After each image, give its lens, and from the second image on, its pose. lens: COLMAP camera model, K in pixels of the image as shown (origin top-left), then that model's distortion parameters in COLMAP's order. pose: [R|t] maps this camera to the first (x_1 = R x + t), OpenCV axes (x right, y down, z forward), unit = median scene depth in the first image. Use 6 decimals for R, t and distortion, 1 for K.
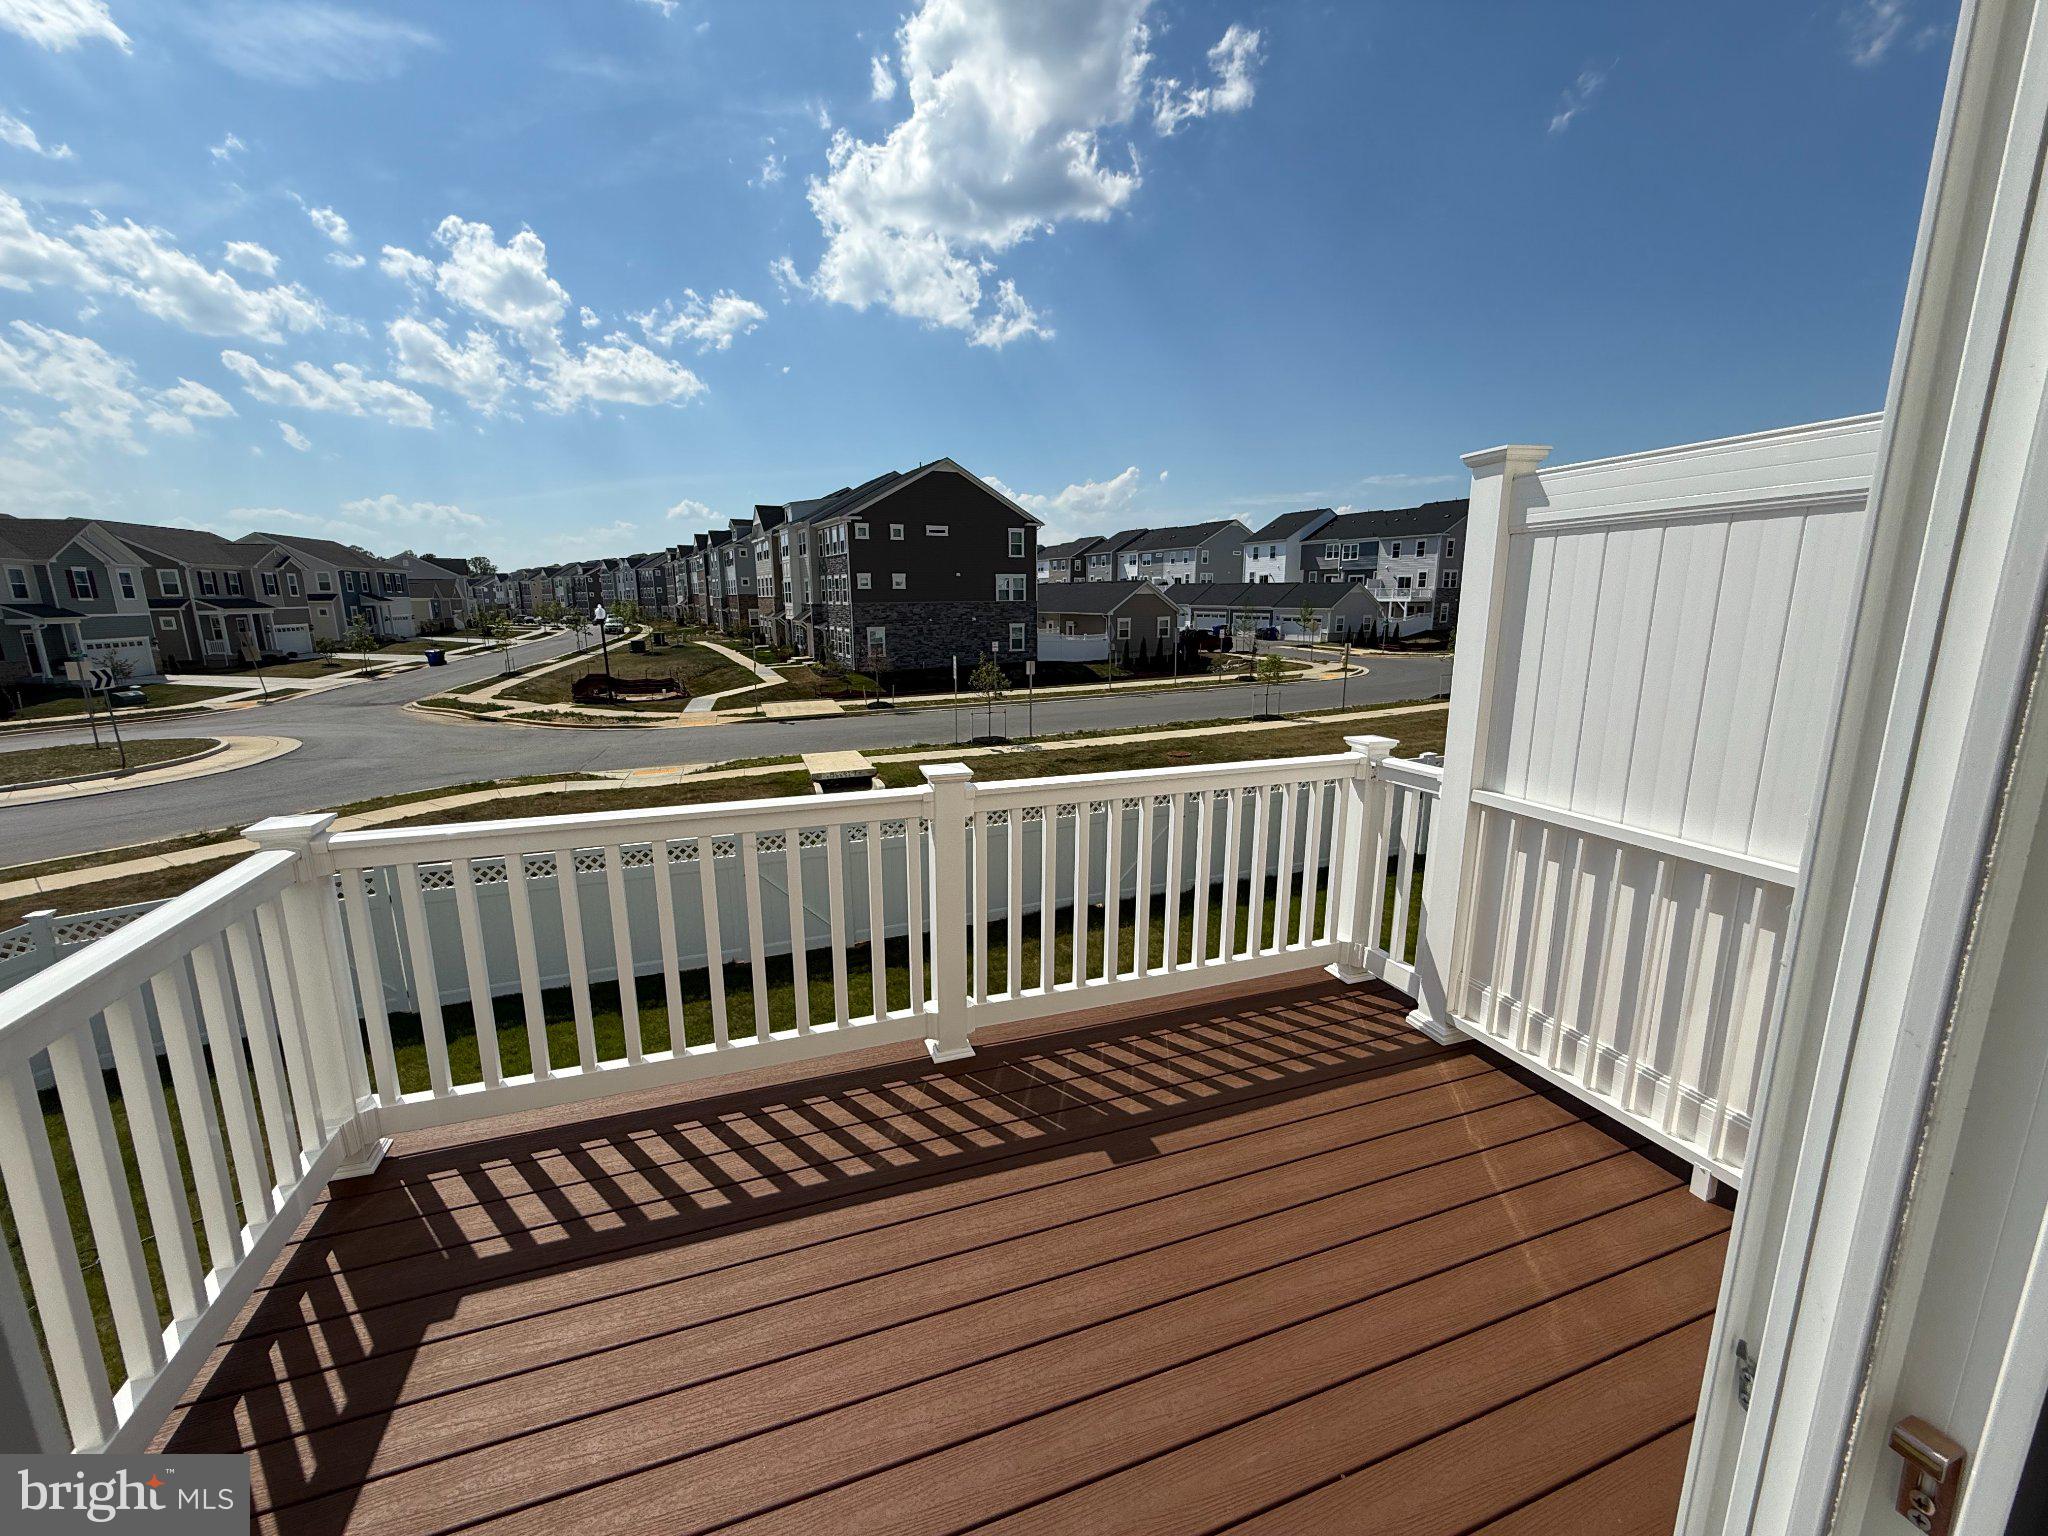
lens RADIAL K [[817.6, 0, 1016.4], [0, 817.6, 760.4], [0, 0, 1]] dist [-0.001283, 0.000171]
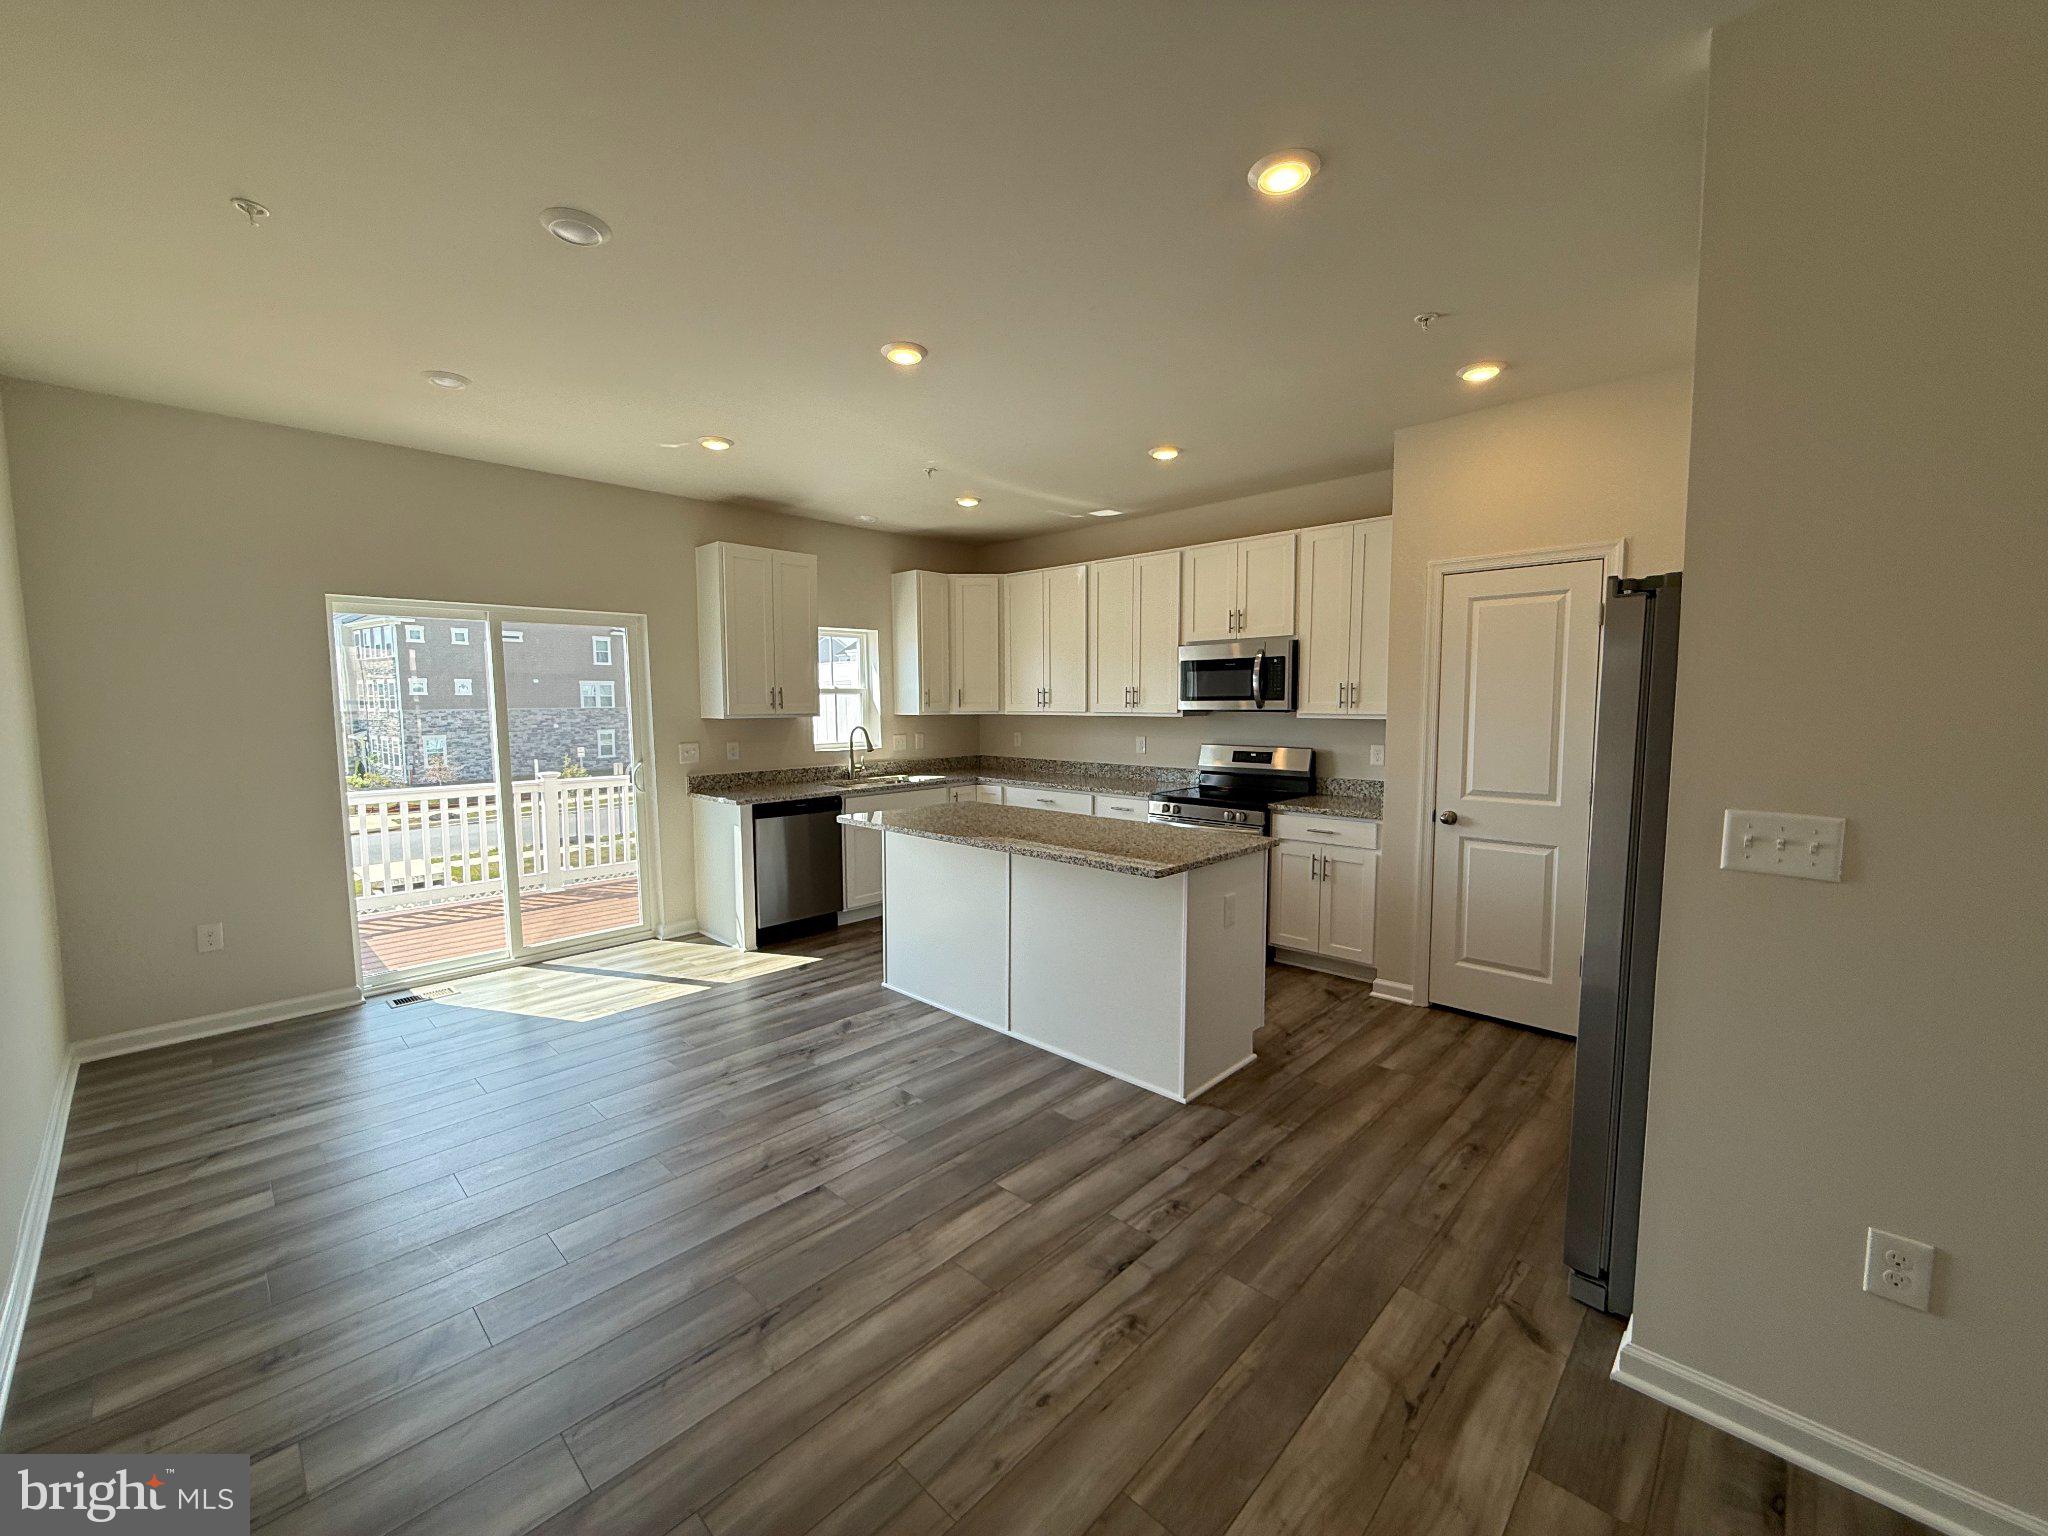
lens RADIAL K [[817.6, 0, 1020.8], [0, 817.6, 769.5], [0, 0, 1]] dist [-0.001283, 0.000171]
pose [[0.893307, -0.034853, 0.448093, 0.006186], [0.086524, 0.991675, -0.095360, 0.025190], [-0.441039, 0.123956, 0.888887, -0.134996]]
